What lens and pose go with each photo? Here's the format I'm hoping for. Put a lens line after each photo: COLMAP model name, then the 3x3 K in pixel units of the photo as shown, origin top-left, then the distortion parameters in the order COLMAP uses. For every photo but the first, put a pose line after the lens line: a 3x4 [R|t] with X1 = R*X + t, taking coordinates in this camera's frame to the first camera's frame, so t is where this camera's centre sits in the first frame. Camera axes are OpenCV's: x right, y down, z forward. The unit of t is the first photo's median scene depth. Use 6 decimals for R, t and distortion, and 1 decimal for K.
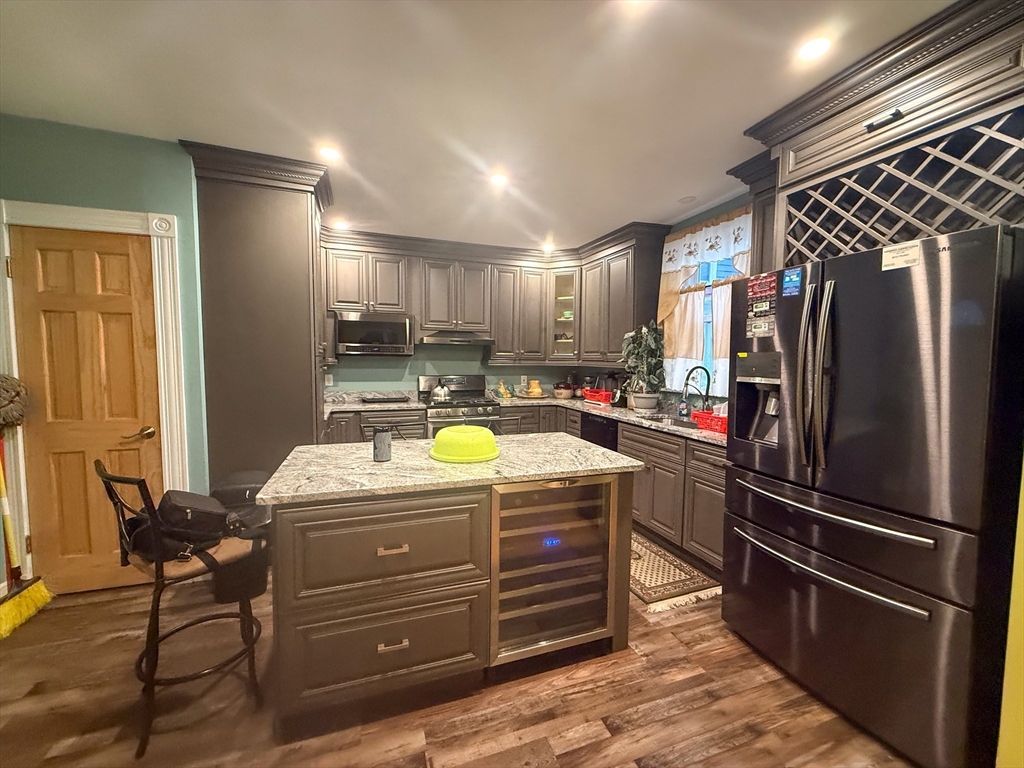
lens RADIAL K [[407.1, 0, 508.6], [0, 407.1, 384.6], [0, 0, 1]] dist [0.001996, -0.000636]
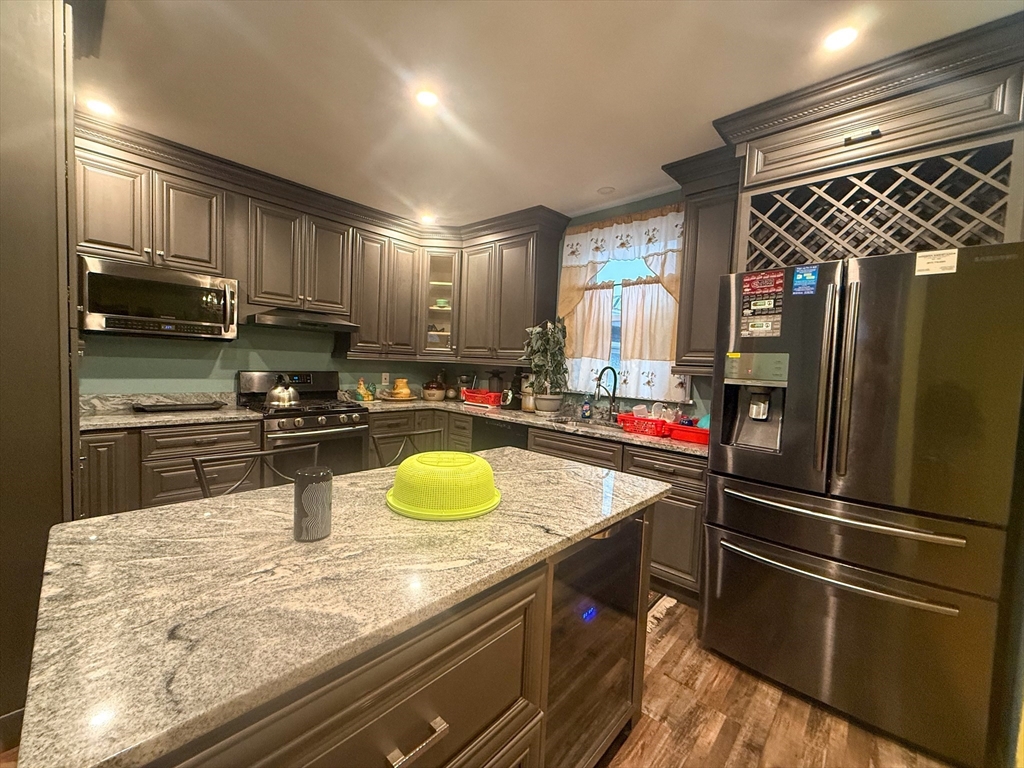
lens RADIAL K [[407.1, 0, 509.0], [0, 407.1, 385.0], [0, 0, 1]] dist [0.001996, -0.000636]
pose [[0.886302, 0.003248, 0.463095, -0.303108], [-0.005553, 0.999978, 0.003616, -0.005617], [-0.463073, -0.005776, 0.886301, 0.400866]]
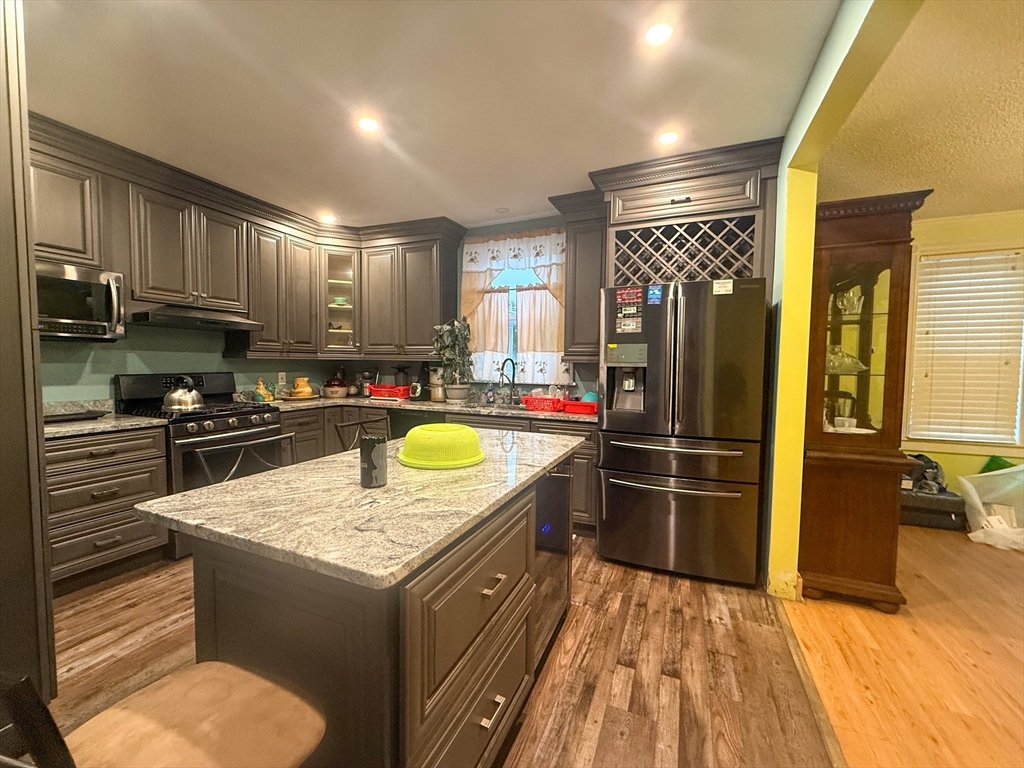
lens RADIAL K [[407.1, 0, 509.1], [0, 407.1, 385.3], [0, 0, 1]] dist [0.001996, -0.000636]
pose [[0.684017, -0.041661, 0.728275, -0.594424], [0.040291, 0.999001, 0.019306, 0.014163], [-0.728352, 0.016137, 0.685013, 0.337716]]
